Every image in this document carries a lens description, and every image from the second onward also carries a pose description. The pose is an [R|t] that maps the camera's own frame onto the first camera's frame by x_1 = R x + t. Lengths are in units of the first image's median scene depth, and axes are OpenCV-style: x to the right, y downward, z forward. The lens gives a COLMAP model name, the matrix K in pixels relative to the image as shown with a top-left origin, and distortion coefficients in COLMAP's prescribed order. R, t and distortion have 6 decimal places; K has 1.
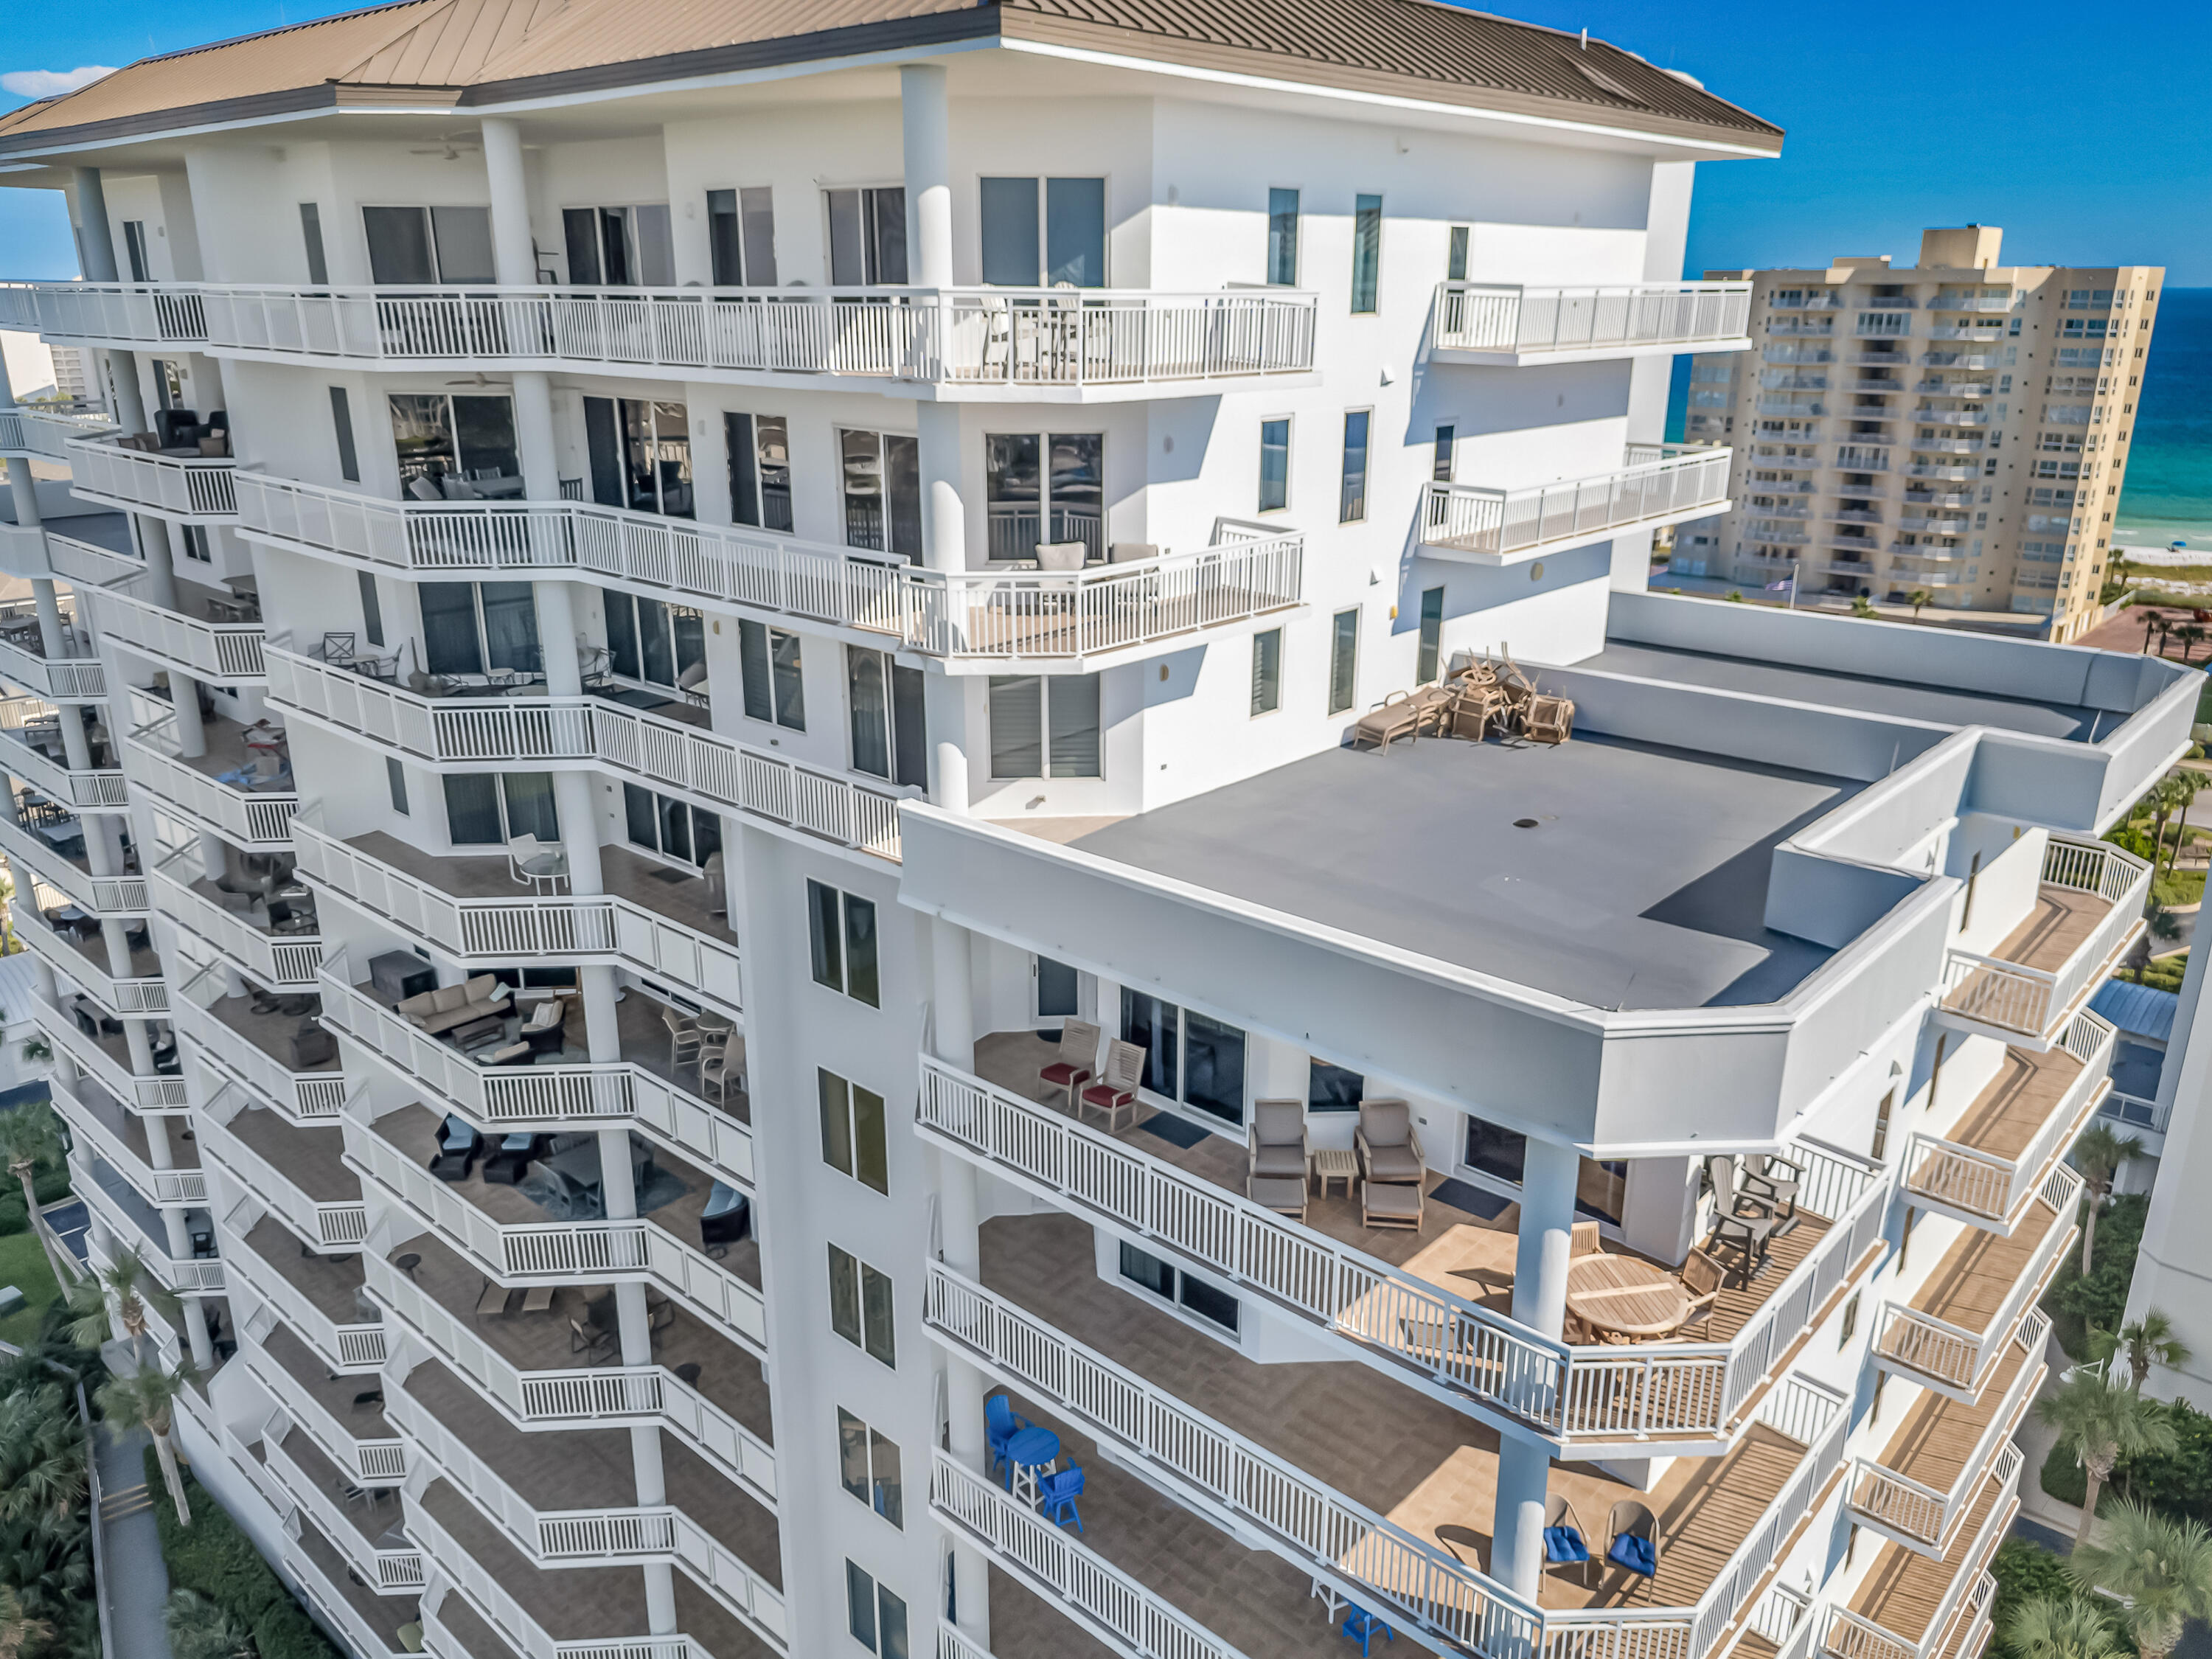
lens RADIAL K [[1589.3, 0, 1106.0], [0, 1589.3, 829.5], [0, 0, 1]] dist [0.075961, -0.090171]
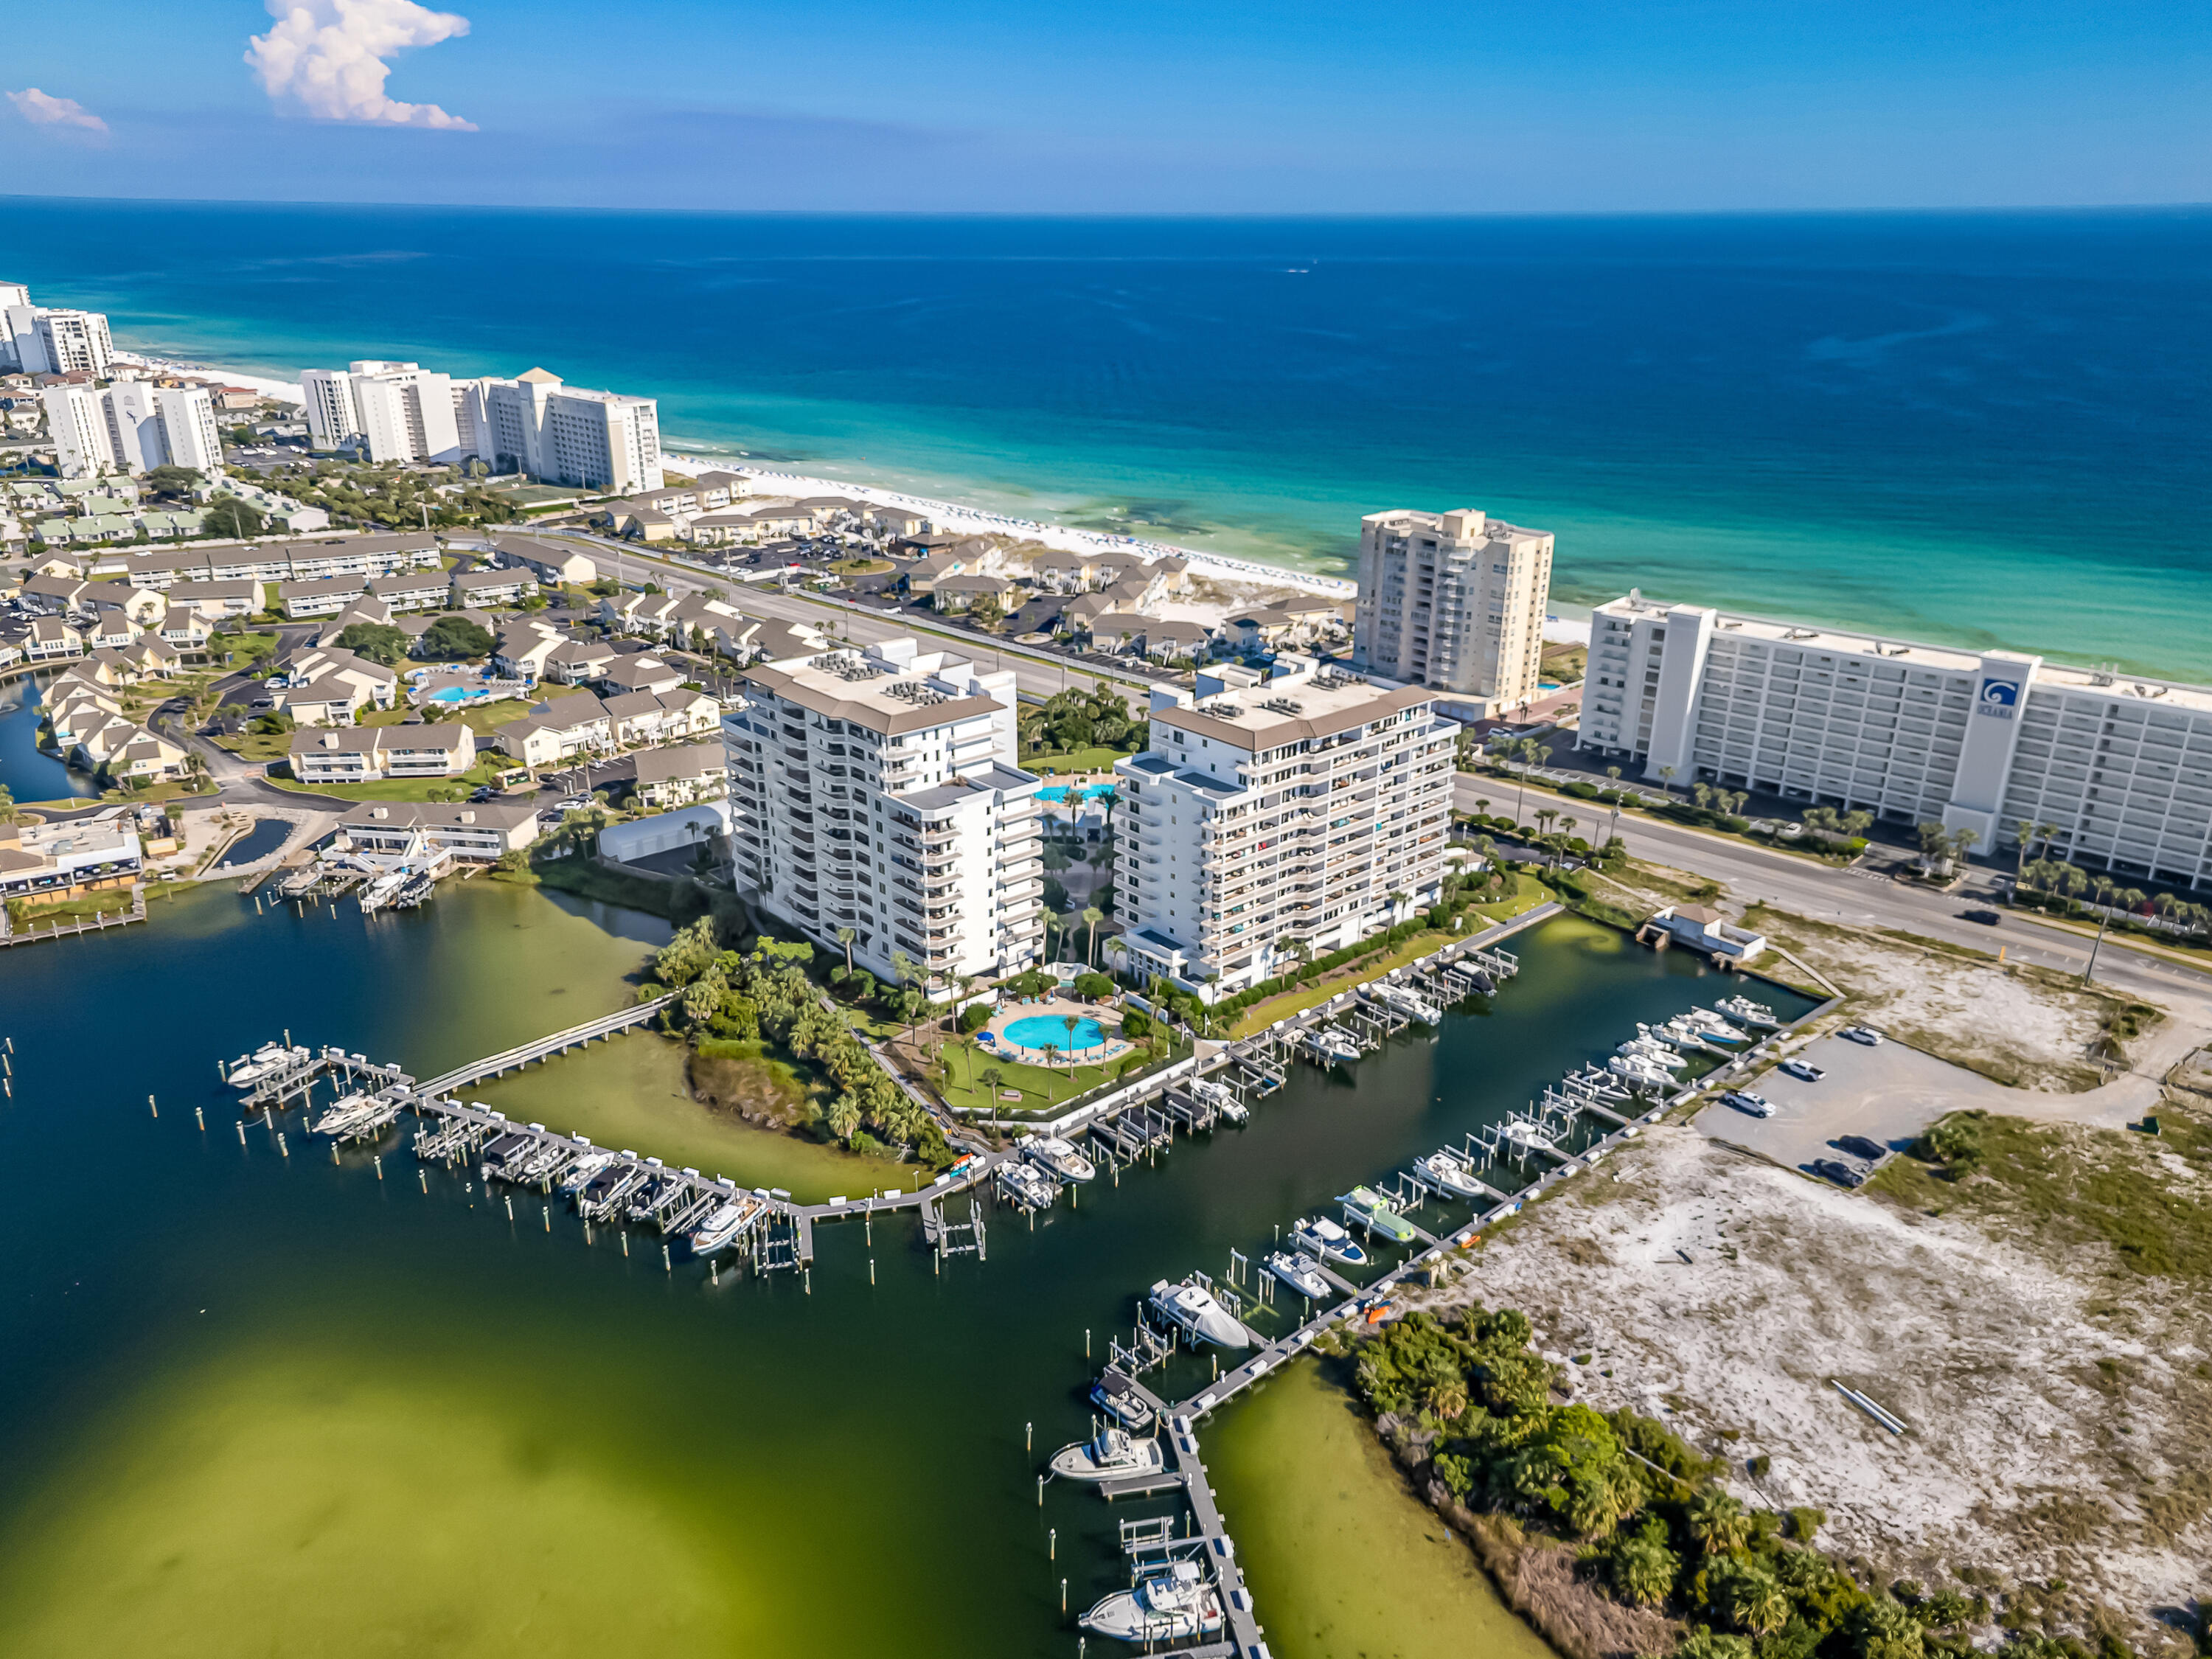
lens RADIAL K [[1589.3, 0, 1106.0], [0, 1589.3, 829.5], [0, 0, 1]] dist [0.075961, -0.090171]
pose [[0.994167, 0.048919, -0.096121, 1.865852], [-0.044413, 0.997836, 0.048476, -0.275614], [0.098284, -0.043924, 0.994189, -7.358801]]
